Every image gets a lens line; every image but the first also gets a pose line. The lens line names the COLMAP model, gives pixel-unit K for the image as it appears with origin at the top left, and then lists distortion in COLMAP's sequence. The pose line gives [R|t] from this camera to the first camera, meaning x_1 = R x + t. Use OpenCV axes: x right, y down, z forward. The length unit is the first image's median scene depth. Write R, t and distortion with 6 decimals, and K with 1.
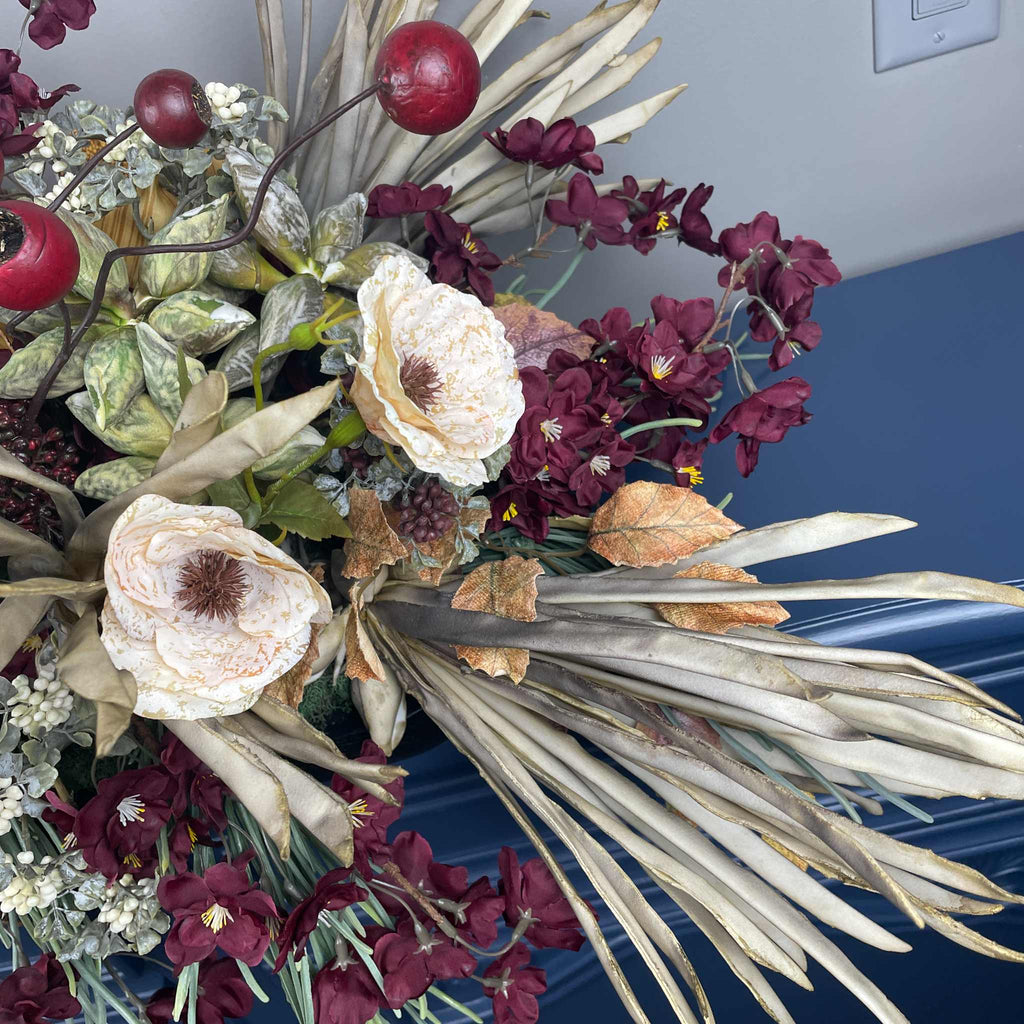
lens RADIAL K [[1052.2, 0, 513.9], [0, 1052.2, 501.2], [0, 0, 1]] dist [0.111538, -0.204172]
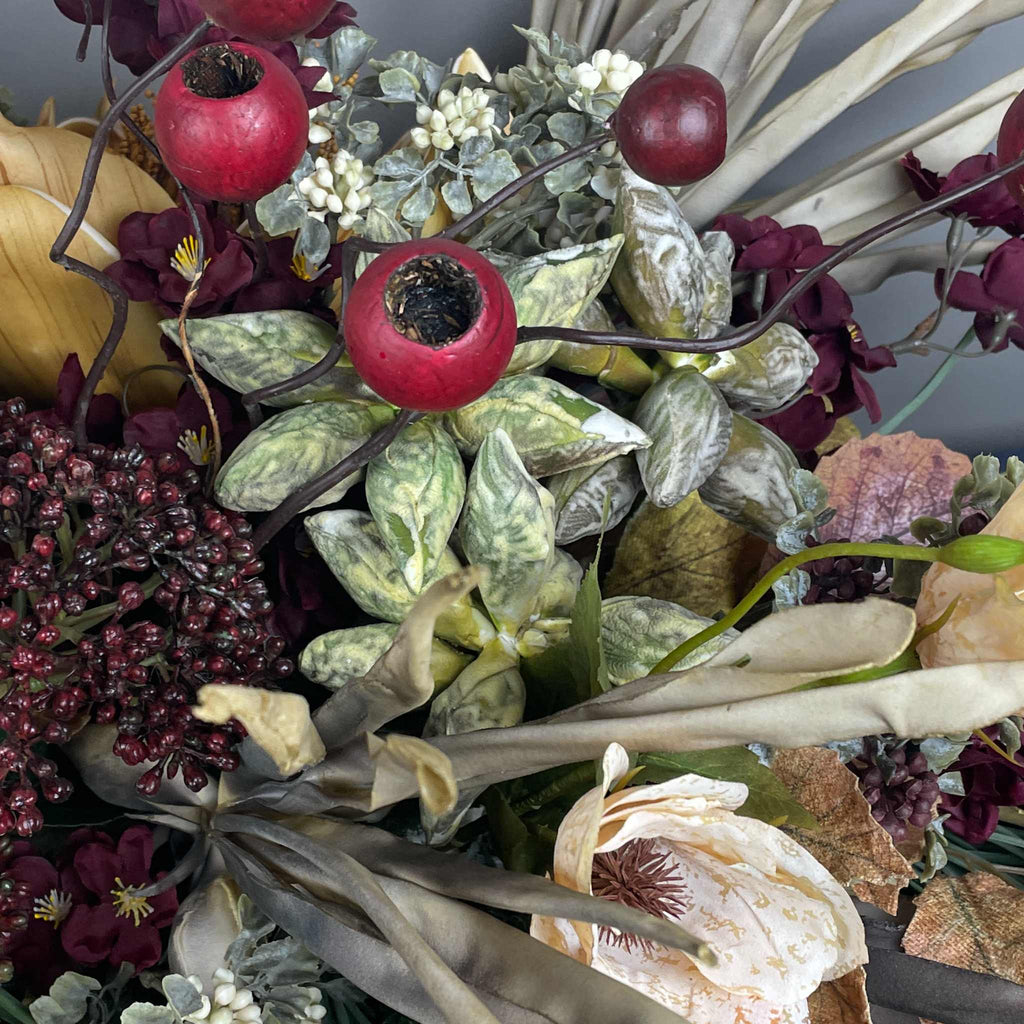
lens RADIAL K [[1798.7, 0, 445.7], [0, 1798.7, 495.9], [0, 0, 1]] dist [0.133904, -0.313291]
pose [[0.984931, 0.145700, 0.093178, -0.448660], [-0.140046, 0.988034, -0.064625, -0.054066], [-0.101479, 0.050602, 0.993550, -0.033524]]
